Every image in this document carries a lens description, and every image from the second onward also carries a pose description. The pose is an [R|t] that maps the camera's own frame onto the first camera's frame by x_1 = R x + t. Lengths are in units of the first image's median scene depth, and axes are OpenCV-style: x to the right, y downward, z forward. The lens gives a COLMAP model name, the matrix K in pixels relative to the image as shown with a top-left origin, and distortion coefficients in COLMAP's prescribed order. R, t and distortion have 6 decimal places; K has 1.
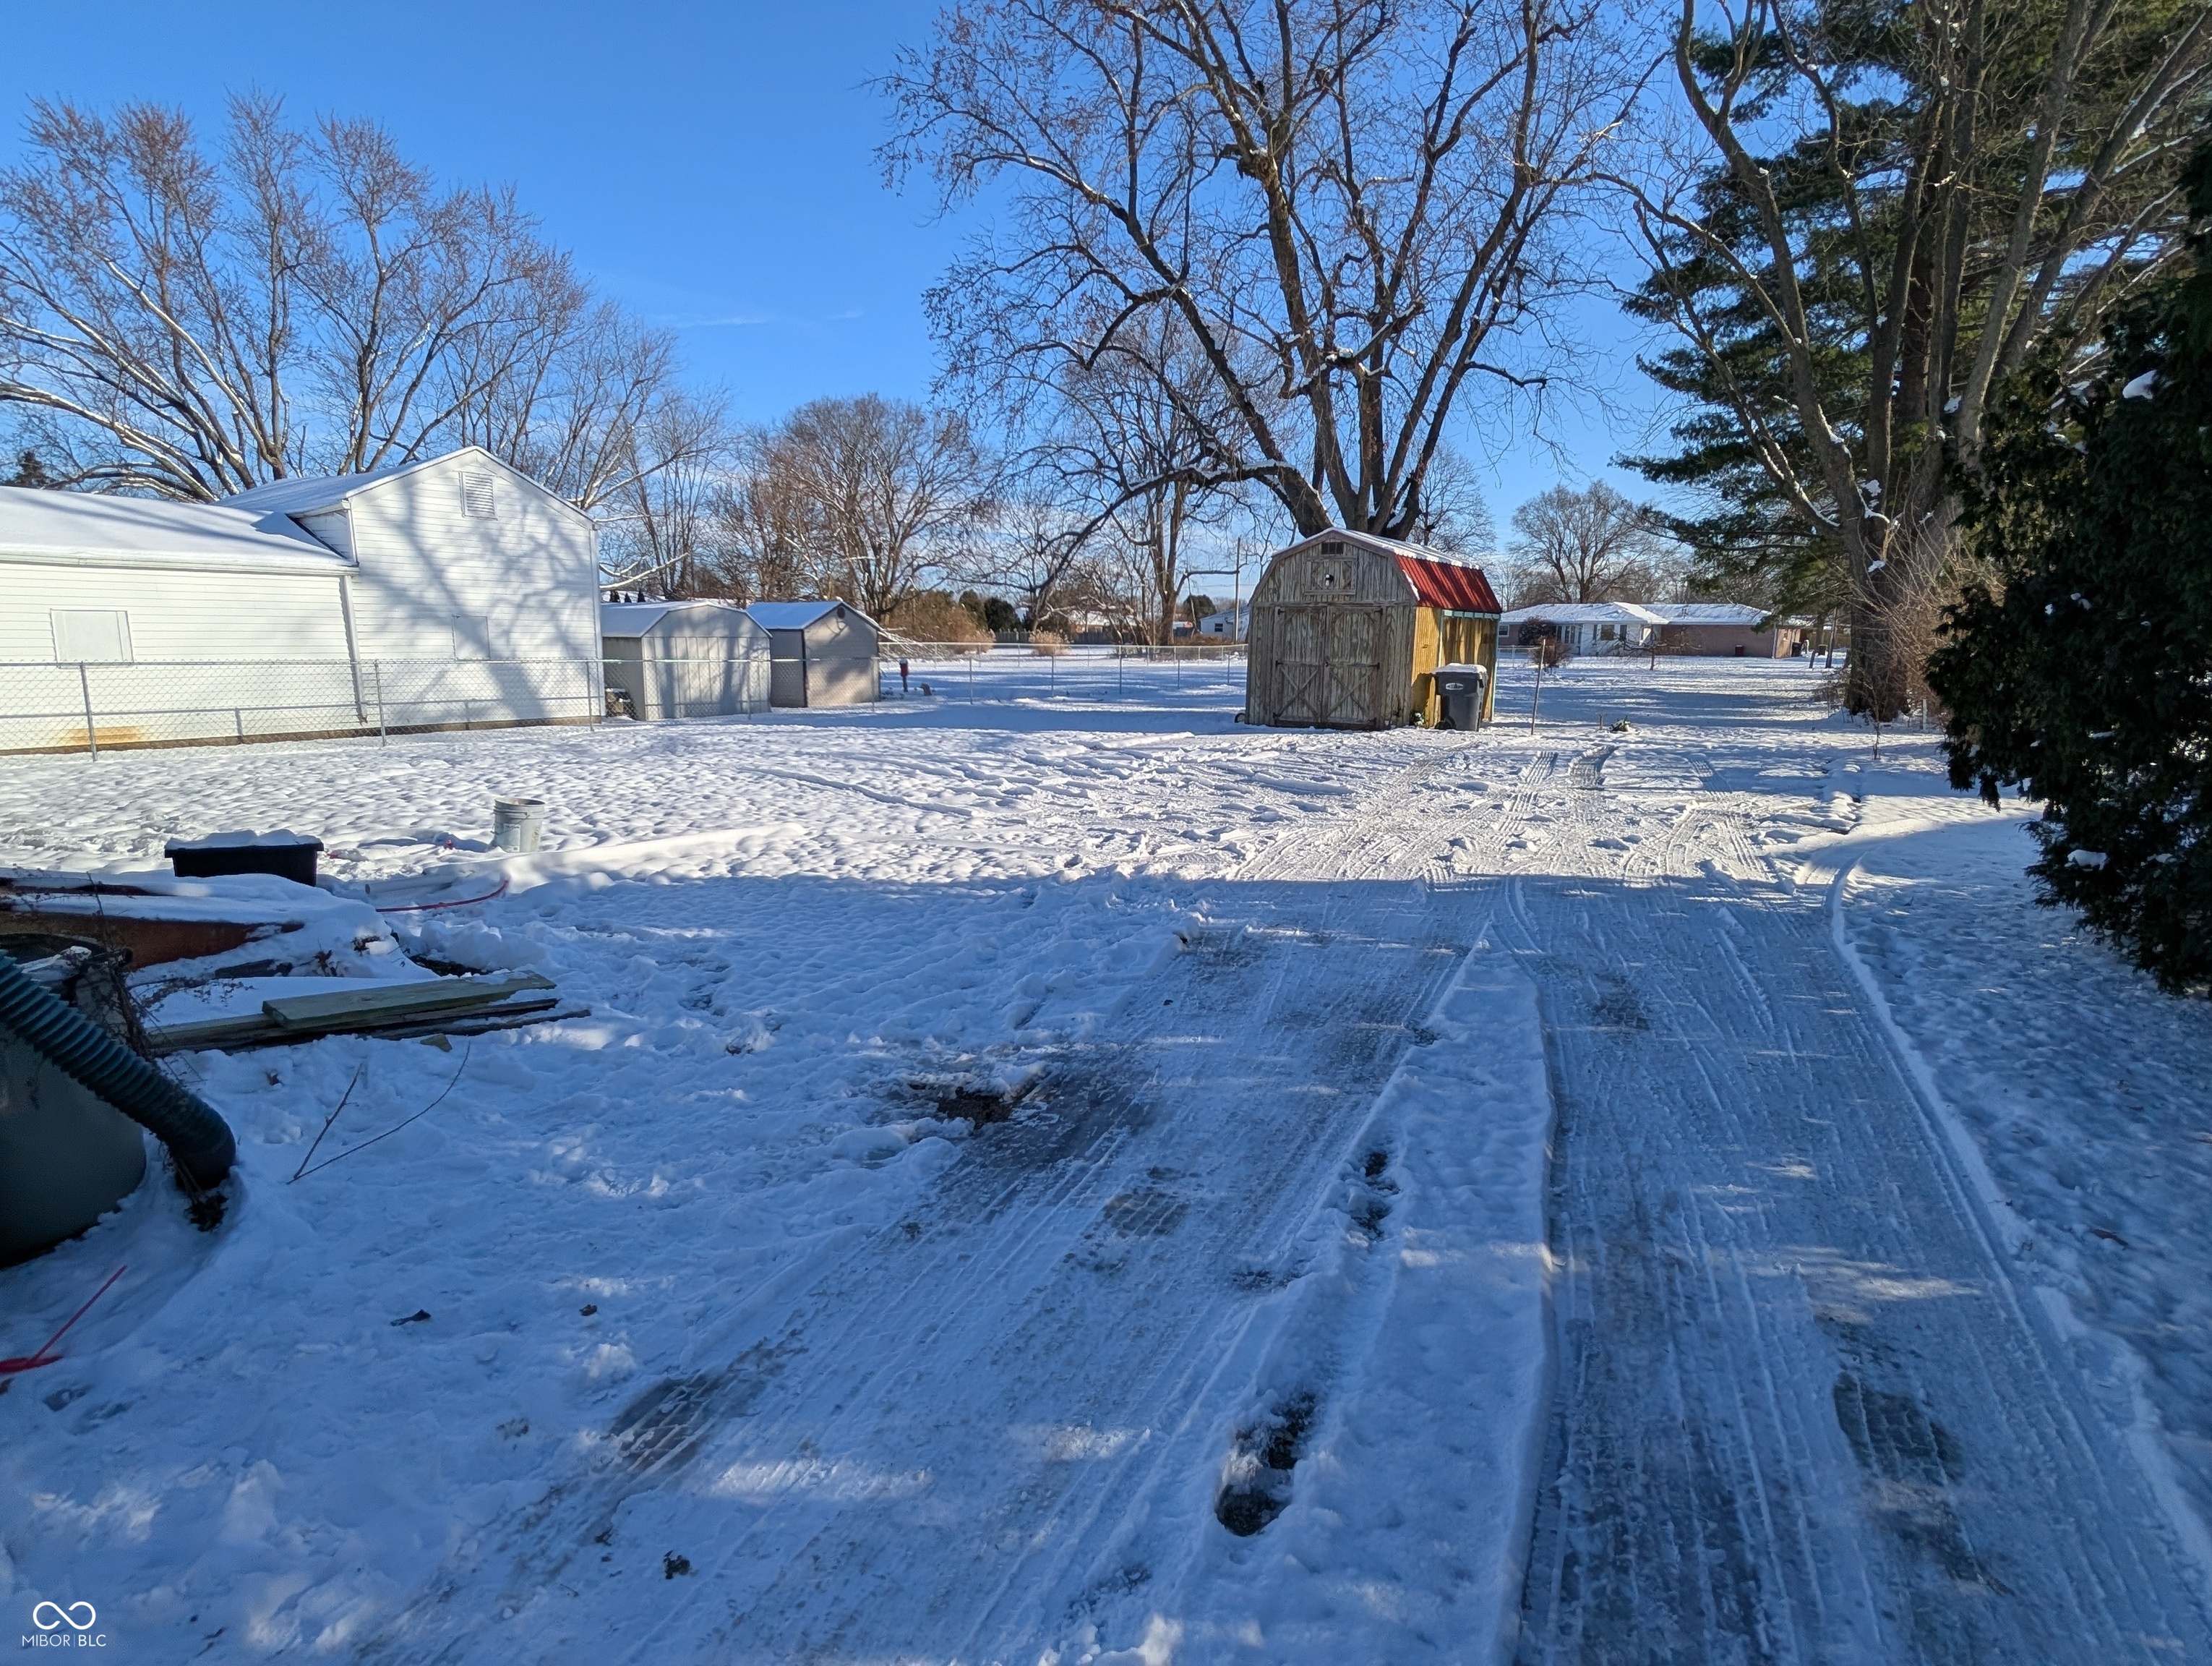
lens RADIAL K [[1111.4, 0, 1106.0], [0, 1111.4, 827.1], [0, 0, 1]] dist [0.001278, 0.000360]
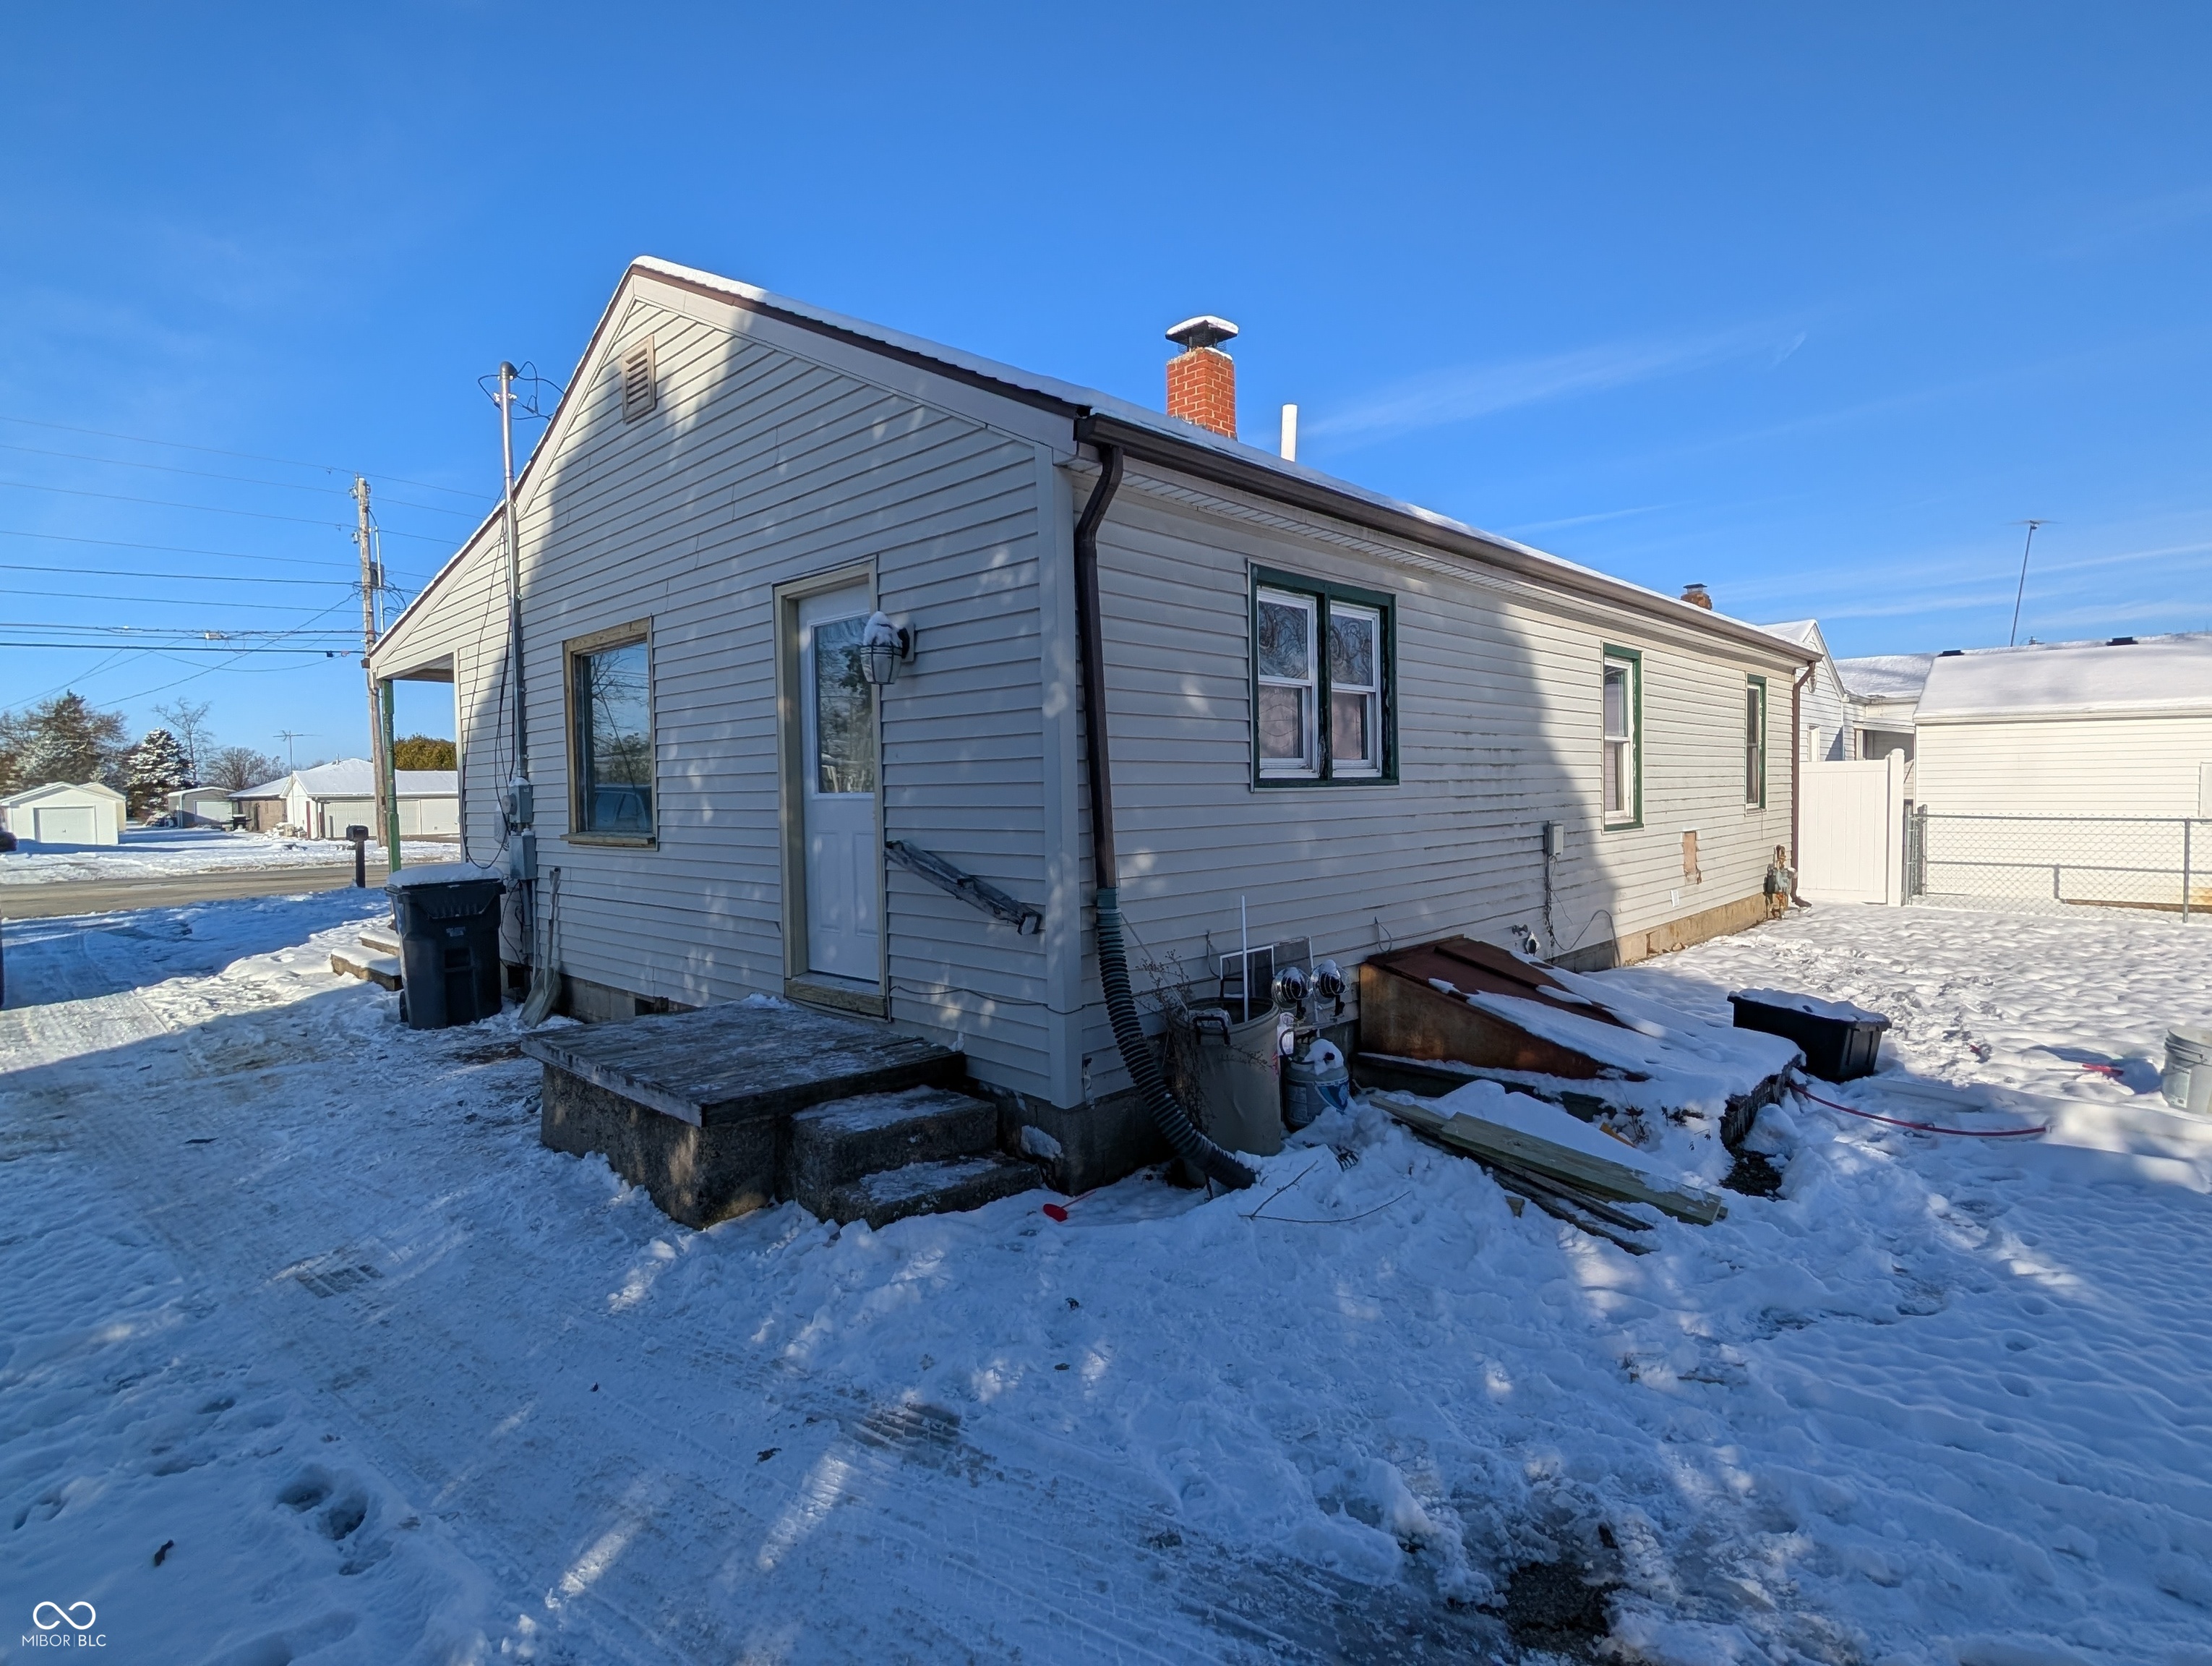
lens RADIAL K [[1111.4, 0, 1103.3], [0, 1111.4, 834.2], [0, 0, 1]] dist [0.001278, 0.000360]
pose [[-0.158468, 0.035853, -0.986713, 0.363542], [-0.152687, 0.986429, 0.060364, -0.116431], [0.975487, 0.160224, -0.150843, 0.565489]]
